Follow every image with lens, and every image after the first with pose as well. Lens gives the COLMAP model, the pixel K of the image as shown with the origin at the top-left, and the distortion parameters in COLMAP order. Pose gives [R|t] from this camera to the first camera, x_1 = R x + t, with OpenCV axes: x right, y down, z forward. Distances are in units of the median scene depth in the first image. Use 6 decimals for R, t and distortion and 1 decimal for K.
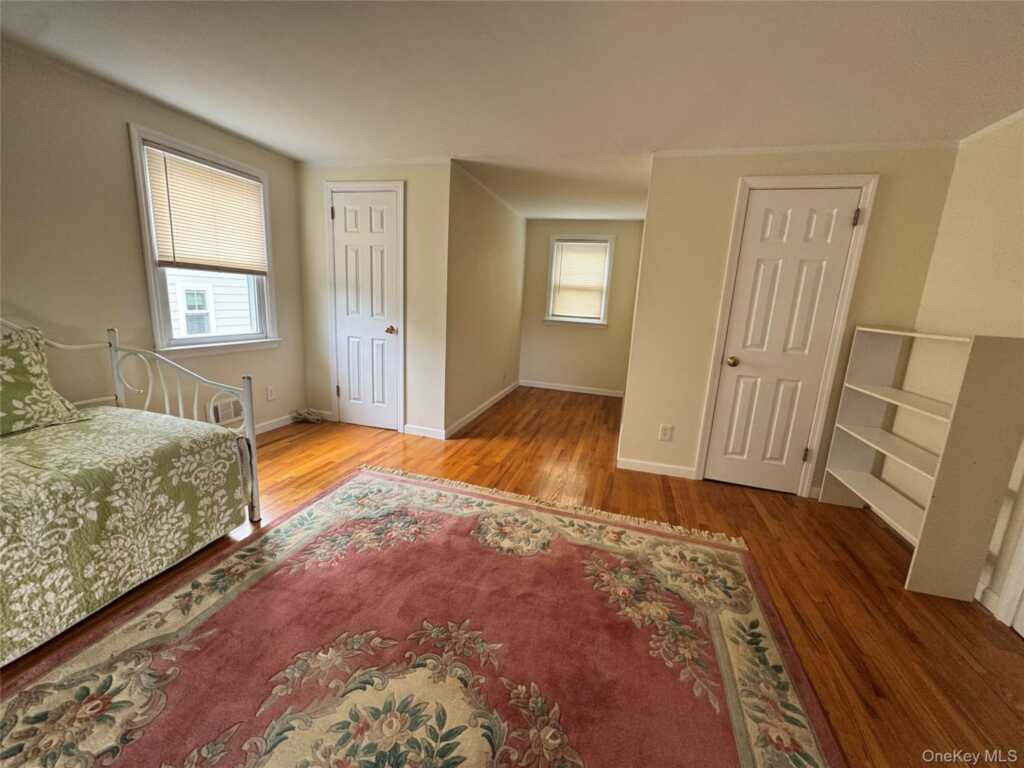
lens RADIAL K [[408.9, 0, 512.0], [0, 408.9, 384.0], [0, 0, 1]] dist [-0.002723, -0.000306]
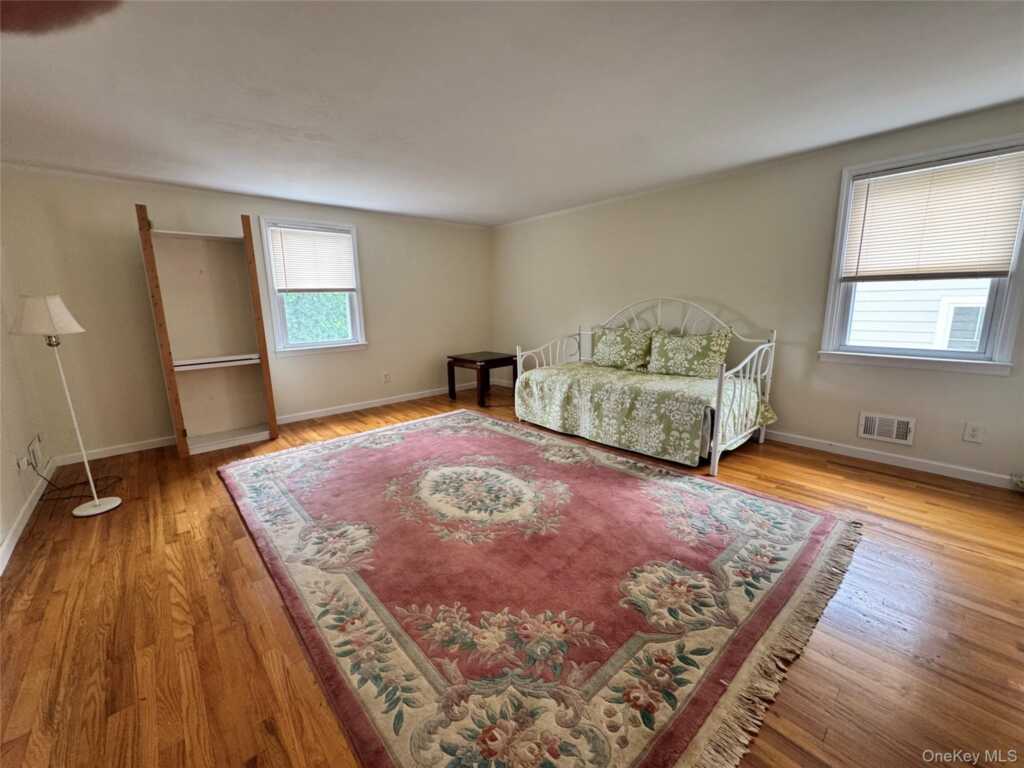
lens RADIAL K [[408.9, 0, 512.0], [0, 408.9, 384.0], [0, 0, 1]] dist [-0.002723, -0.000306]
pose [[-0.524869, 0.118291, -0.842923, 0.894009], [-0.185317, 0.950660, 0.248803, -0.171658], [0.830764, 0.286798, -0.477051, 1.165741]]
